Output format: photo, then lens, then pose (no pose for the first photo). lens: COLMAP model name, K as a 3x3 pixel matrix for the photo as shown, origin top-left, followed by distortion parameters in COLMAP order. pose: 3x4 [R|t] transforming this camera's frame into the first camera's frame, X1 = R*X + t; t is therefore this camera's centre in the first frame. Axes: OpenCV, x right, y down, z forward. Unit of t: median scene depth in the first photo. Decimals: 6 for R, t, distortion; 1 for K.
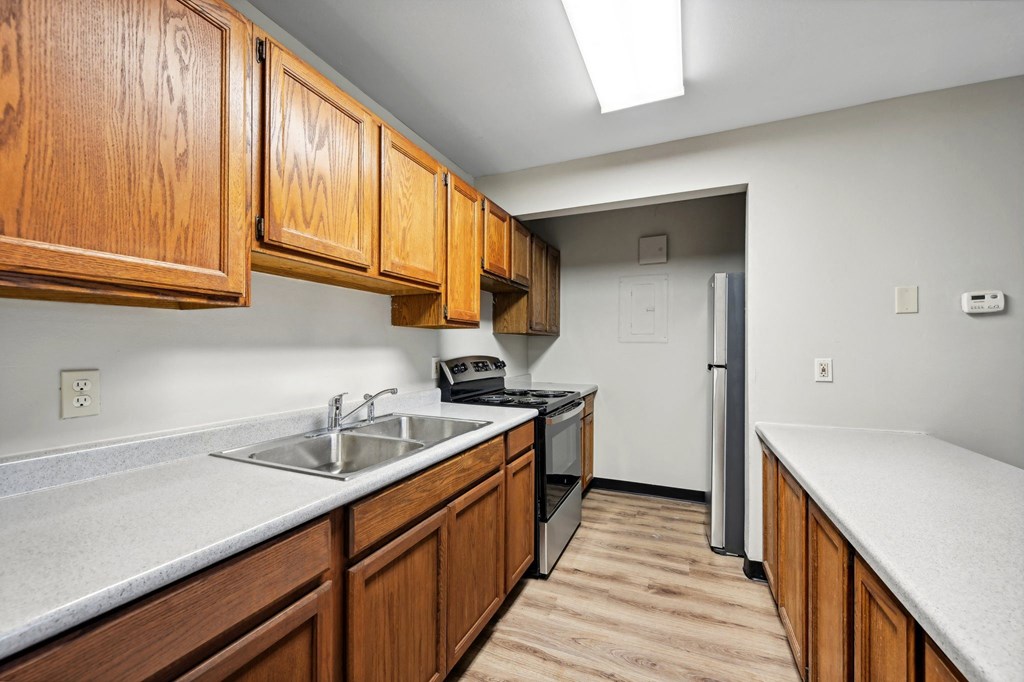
lens RADIAL K [[407.2, 0, 514.8], [0, 407.2, 346.0], [0, 0, 1]] dist [-0.004665, 0.000933]
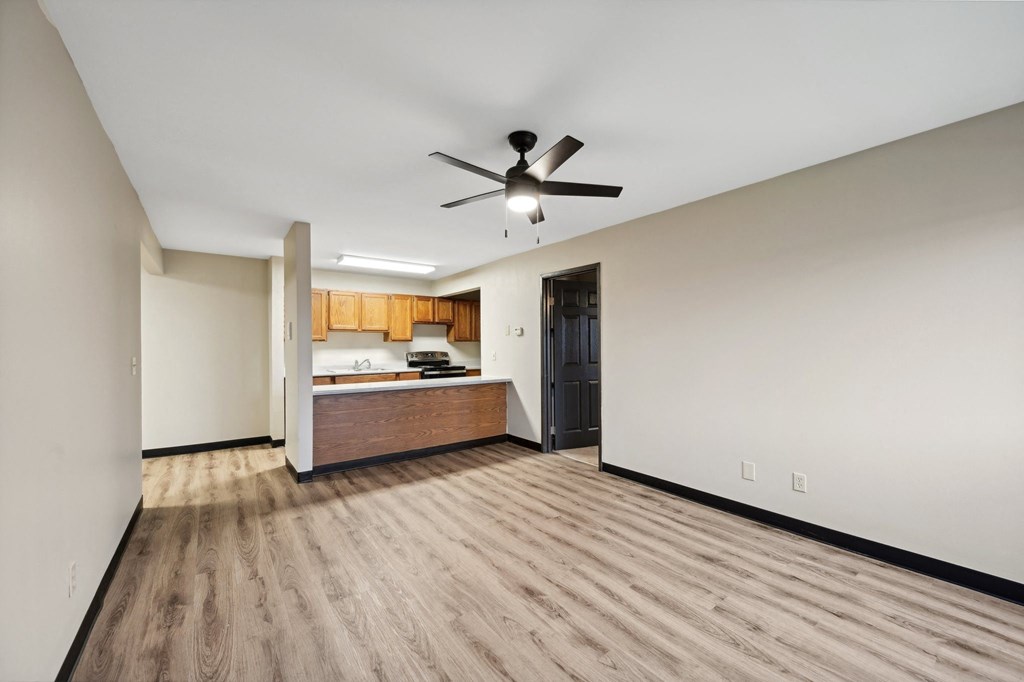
lens RADIAL K [[407.2, 0, 519.6], [0, 407.2, 342.9], [0, 0, 1]] dist [-0.004665, 0.000933]
pose [[0.874905, -0.015048, -0.484060, 2.268066], [0.012463, 0.999886, -0.008559, 0.001262], [0.484134, 0.001455, 0.874993, -1.346502]]
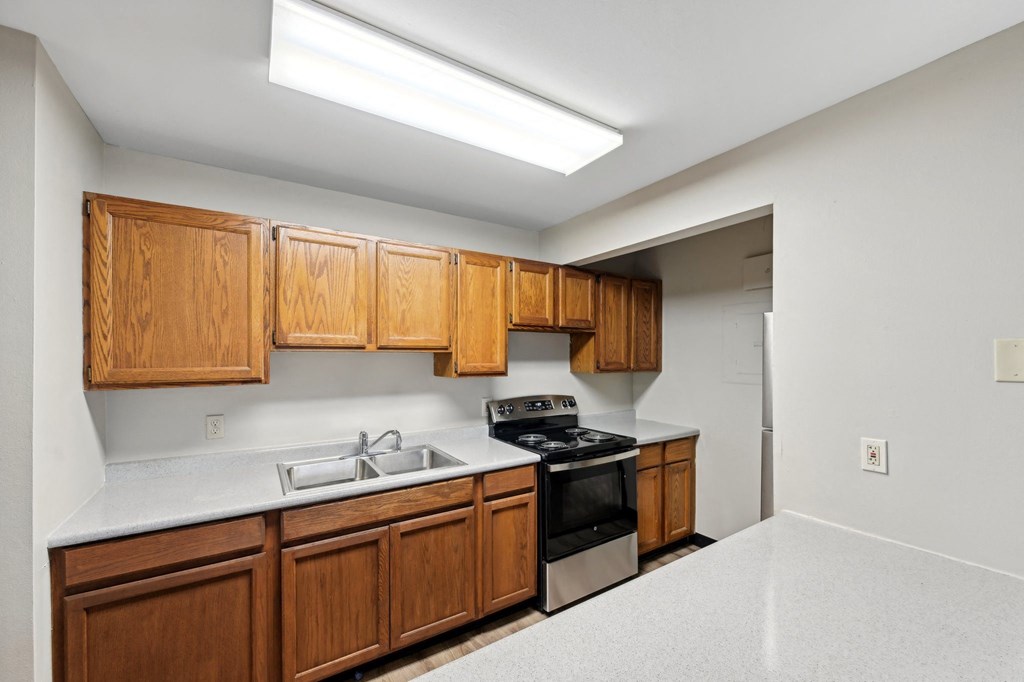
lens RADIAL K [[407.2, 0, 513.4], [0, 407.2, 355.8], [0, 0, 1]] dist [-0.004665, 0.000933]
pose [[0.831470, -0.002623, -0.555564, 0.630583], [0.003603, 0.999993, 0.000671, -0.114701], [0.555558, -0.002560, 0.831474, 0.073472]]
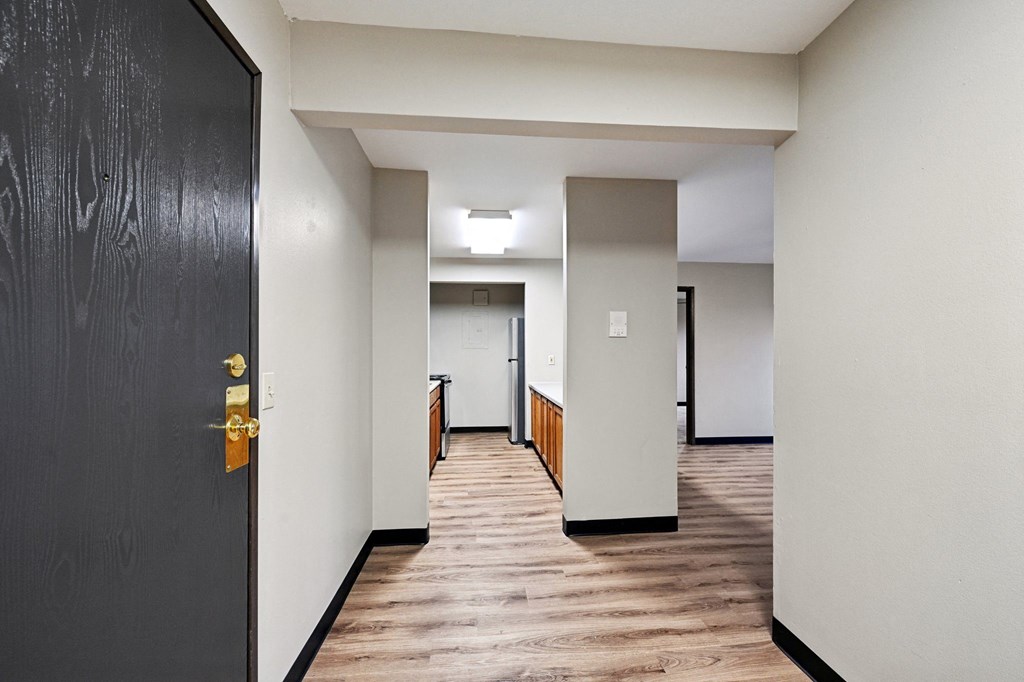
lens RADIAL K [[407.2, 0, 521.3], [0, 407.2, 356.9], [0, 0, 1]] dist [-0.004665, 0.000933]
pose [[0.875095, -0.013484, 0.483763, -0.649690], [0.006555, 0.999850, 0.016010, -0.001574], [-0.483907, -0.010839, 0.875052, -1.159134]]
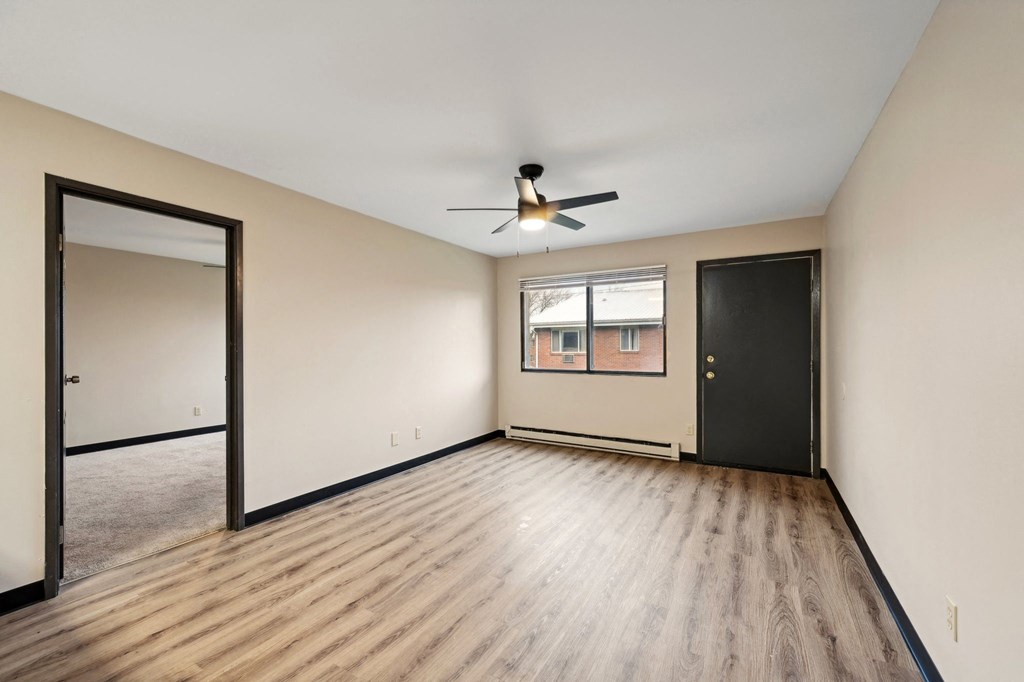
lens RADIAL K [[407.2, 0, 514.8], [0, 407.2, 343.1], [0, 0, 1]] dist [-0.004665, 0.000933]
pose [[0.116687, 0.000236, 0.993169, 0.374886], [0.001355, 0.999999, -0.000397, 0.001807], [-0.993168, 0.001392, 0.116686, -0.449366]]
